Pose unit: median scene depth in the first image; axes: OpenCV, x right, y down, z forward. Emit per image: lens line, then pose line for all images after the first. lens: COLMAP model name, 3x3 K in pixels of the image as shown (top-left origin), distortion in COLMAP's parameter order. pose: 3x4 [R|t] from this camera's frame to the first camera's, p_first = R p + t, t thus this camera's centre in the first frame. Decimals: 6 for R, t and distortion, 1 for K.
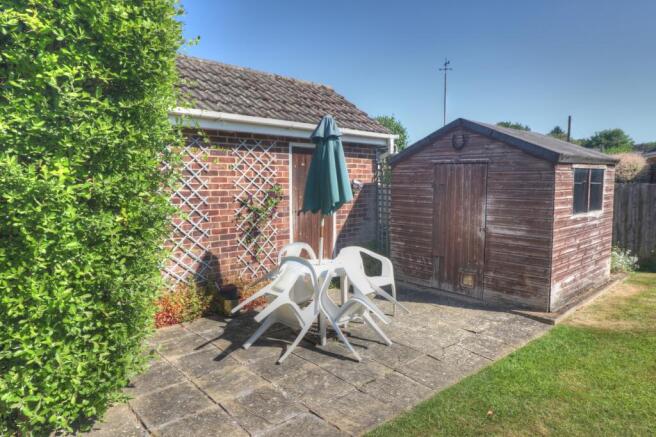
lens RADIAL K [[408.7, 0, 331.9], [0, 408.7, 216.0], [0, 0, 1]] dist [-0.001616, -0.001975]
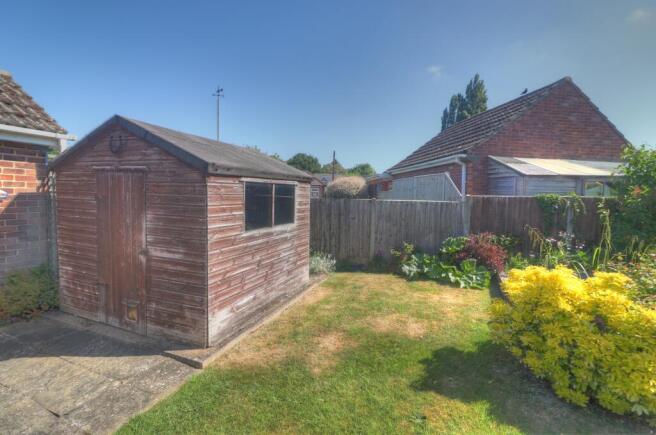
lens RADIAL K [[301.0, 0, 328.0], [0, 301.0, 217.5], [0, 0, 1]] dist [-0.000352, -0.011275]
pose [[0.890157, -0.012935, 0.455470, 0.425245], [0.014627, 0.999893, -0.000191, -0.031120], [-0.455419, 0.006832, 0.890251, 0.286940]]
